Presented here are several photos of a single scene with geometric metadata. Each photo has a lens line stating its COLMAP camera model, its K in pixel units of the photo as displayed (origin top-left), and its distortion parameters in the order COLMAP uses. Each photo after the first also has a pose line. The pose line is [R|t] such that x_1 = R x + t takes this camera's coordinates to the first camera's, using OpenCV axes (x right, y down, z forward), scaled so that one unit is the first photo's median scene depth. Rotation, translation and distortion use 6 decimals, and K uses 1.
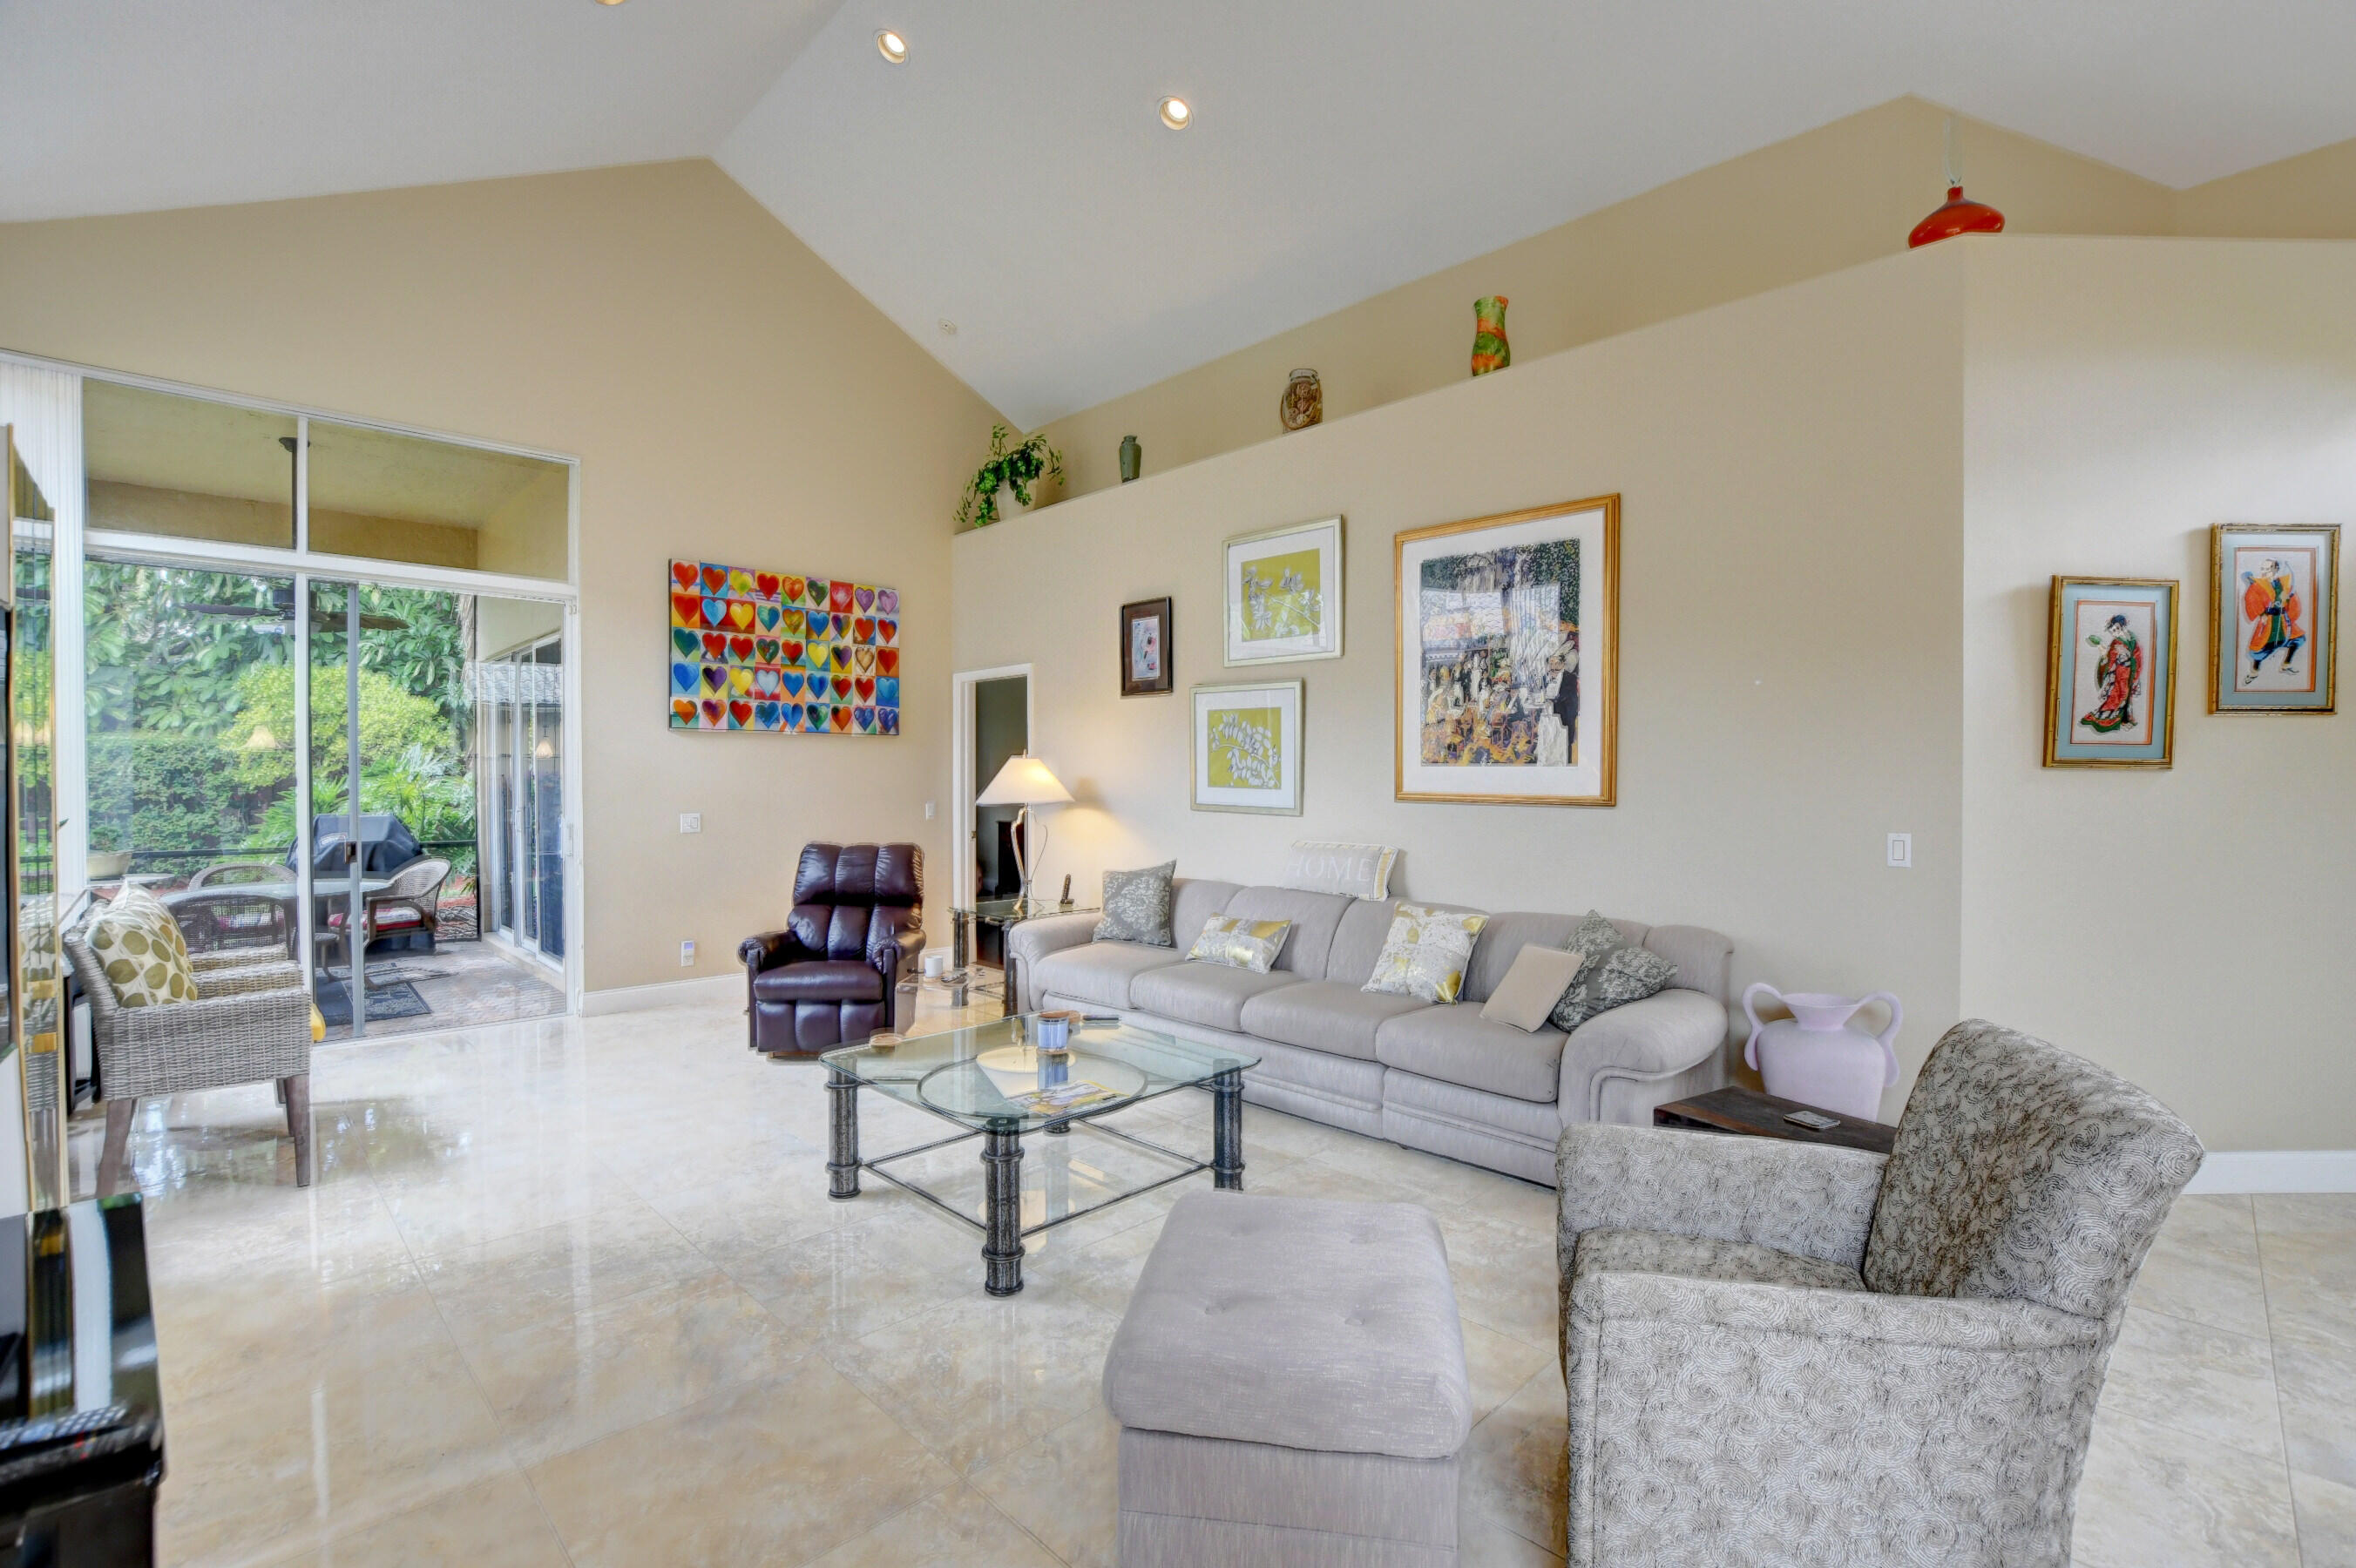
lens RADIAL K [[992.7, 0, 1178.0], [0, 992.7, 784.0], [0, 0, 1]] dist [-0.026094, 0.000055]
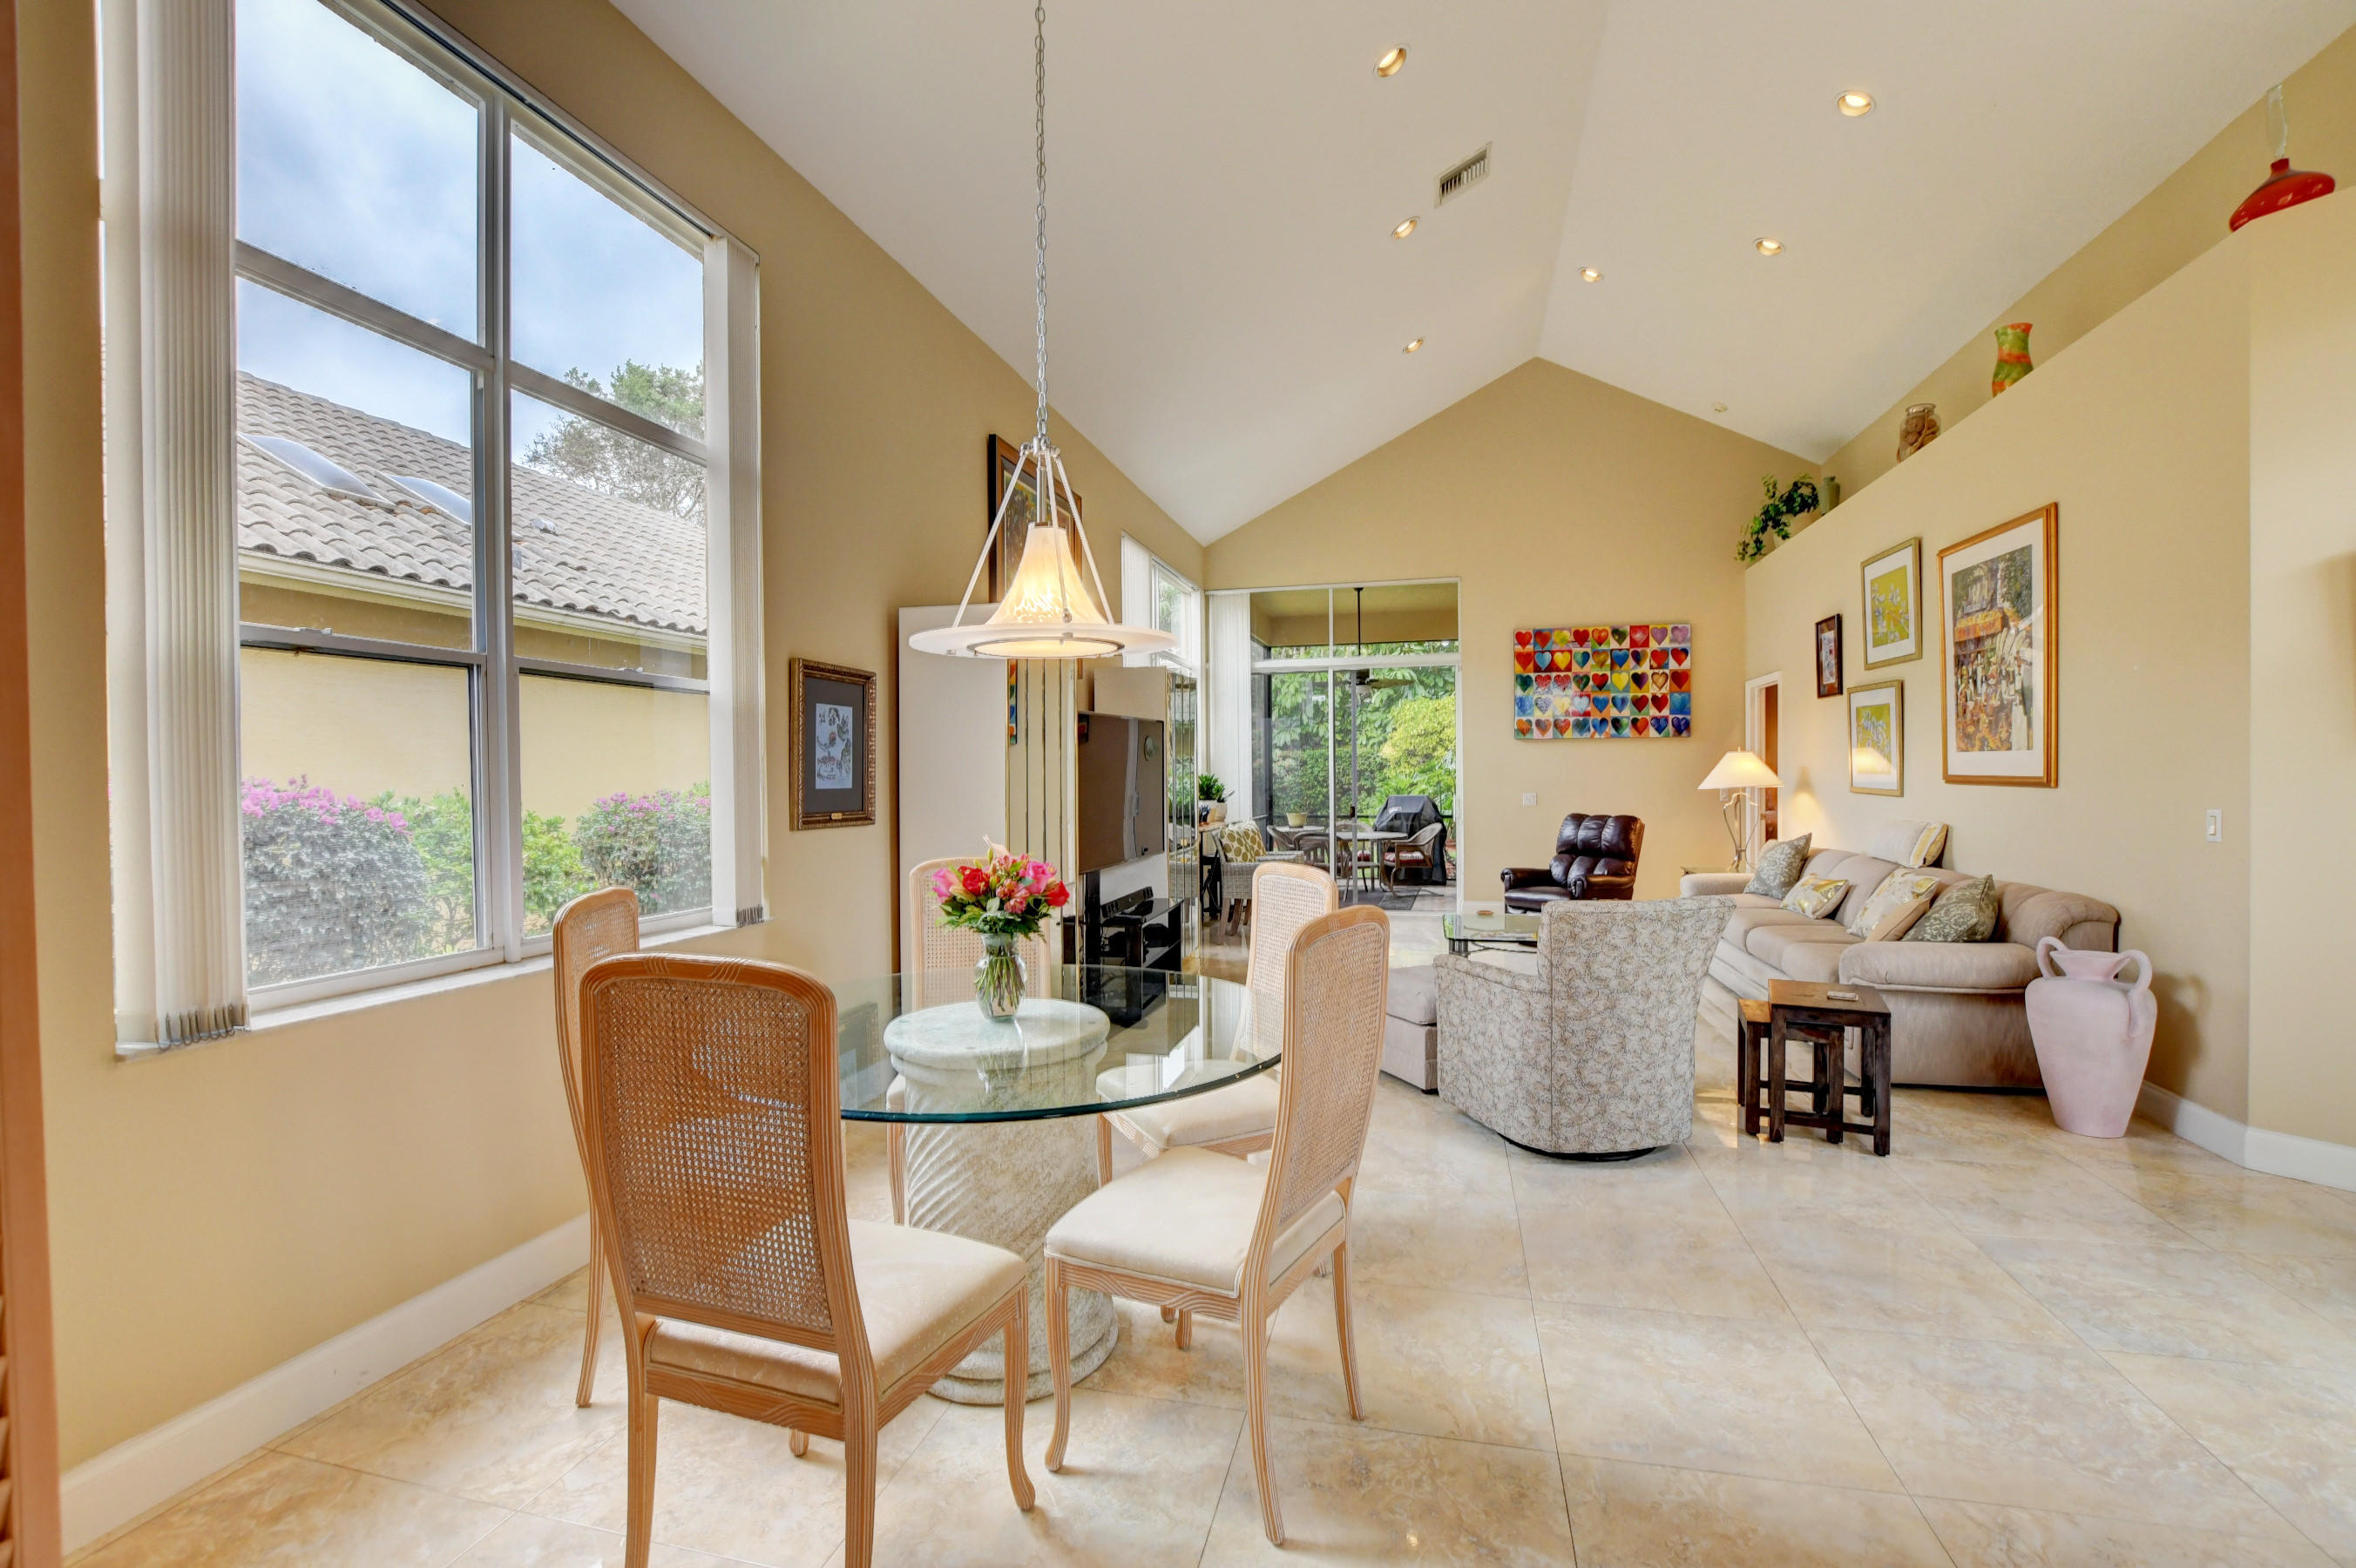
lens RADIAL K [[992.7, 0, 1178.0], [0, 992.7, 784.0], [0, 0, 1]] dist [-0.026094, 0.000055]
pose [[0.506032, 0.003126, -0.862509, 0.528089], [-0.003275, 0.999993, 0.001703, 0.012855], [0.862509, 0.001963, 0.506038, -0.233738]]
